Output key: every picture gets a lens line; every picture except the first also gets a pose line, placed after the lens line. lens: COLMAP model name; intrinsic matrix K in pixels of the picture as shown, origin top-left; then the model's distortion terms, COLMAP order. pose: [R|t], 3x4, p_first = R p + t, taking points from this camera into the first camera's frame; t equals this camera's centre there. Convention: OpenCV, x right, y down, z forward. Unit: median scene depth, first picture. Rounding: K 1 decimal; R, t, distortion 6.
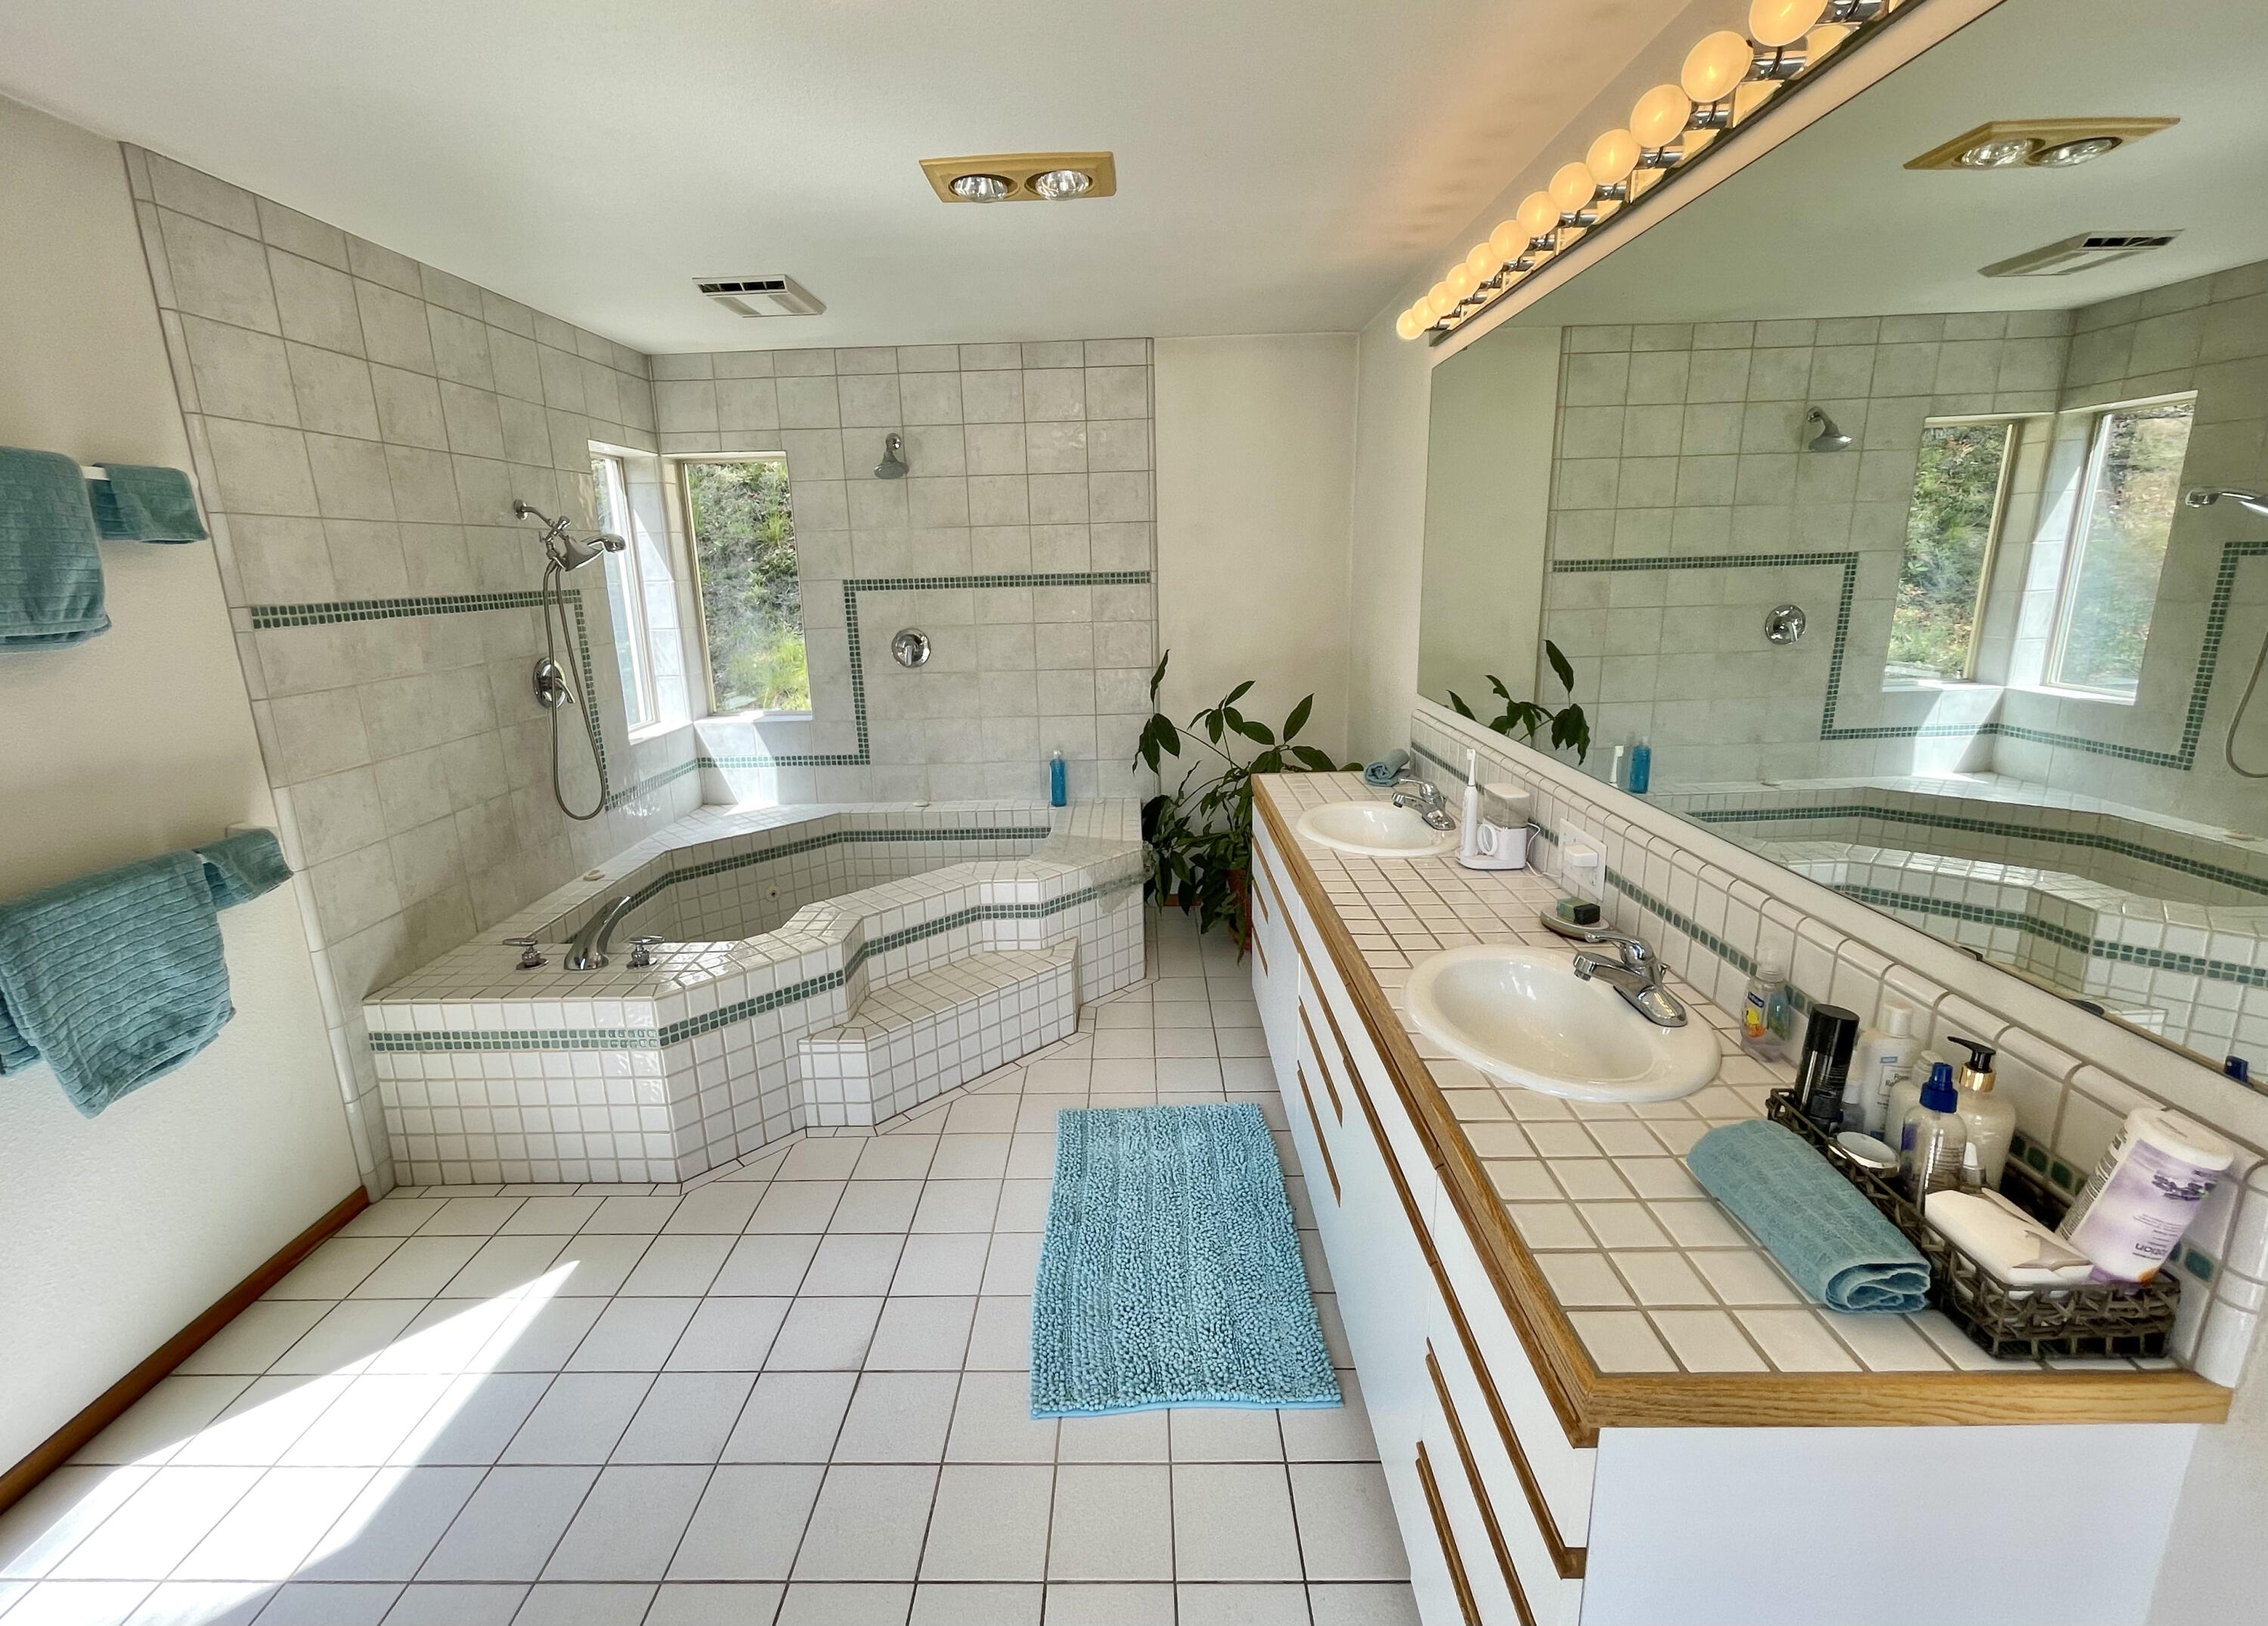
lens RADIAL K [[1013.0, 0, 1134.0], [0, 1013.0, 813.0], [0, 0, 1]] dist [0.000743, 0.000281]
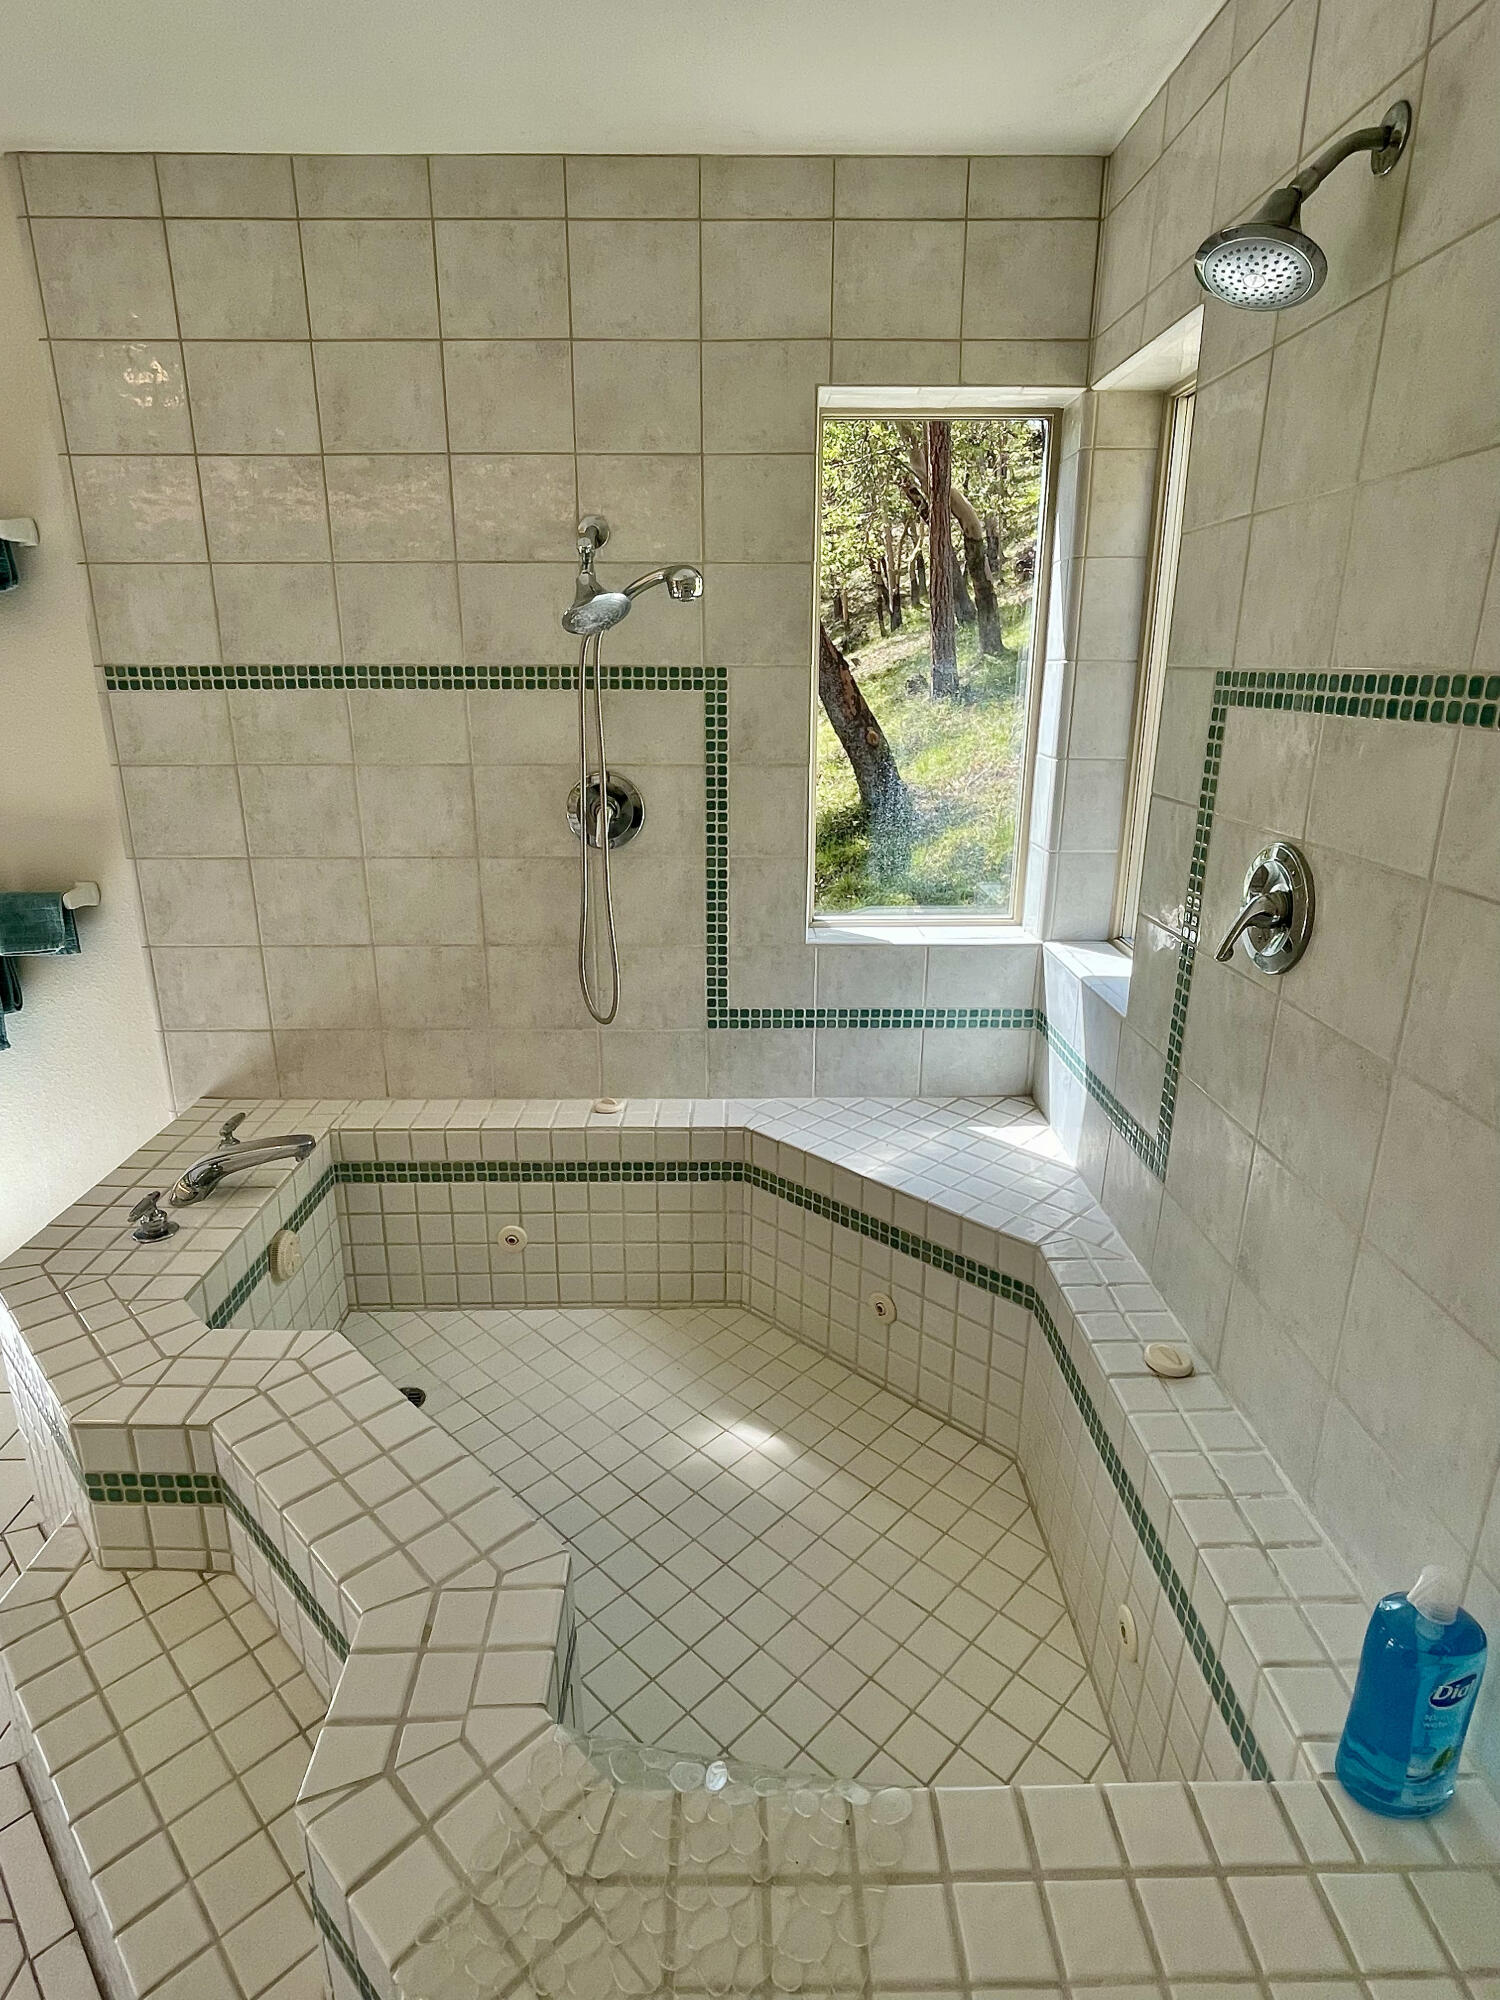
lens RADIAL K [[1045.5, 0, 750.0], [0, 1045.5, 1000.0], [0, 0, 1]] dist [-0.020072, 0.002137]
pose [[0.015509, 0.327031, -0.944887, 0.118111], [-0.249150, 0.916456, 0.313101, -0.304021], [0.968341, 0.230562, 0.095692, 1.284991]]
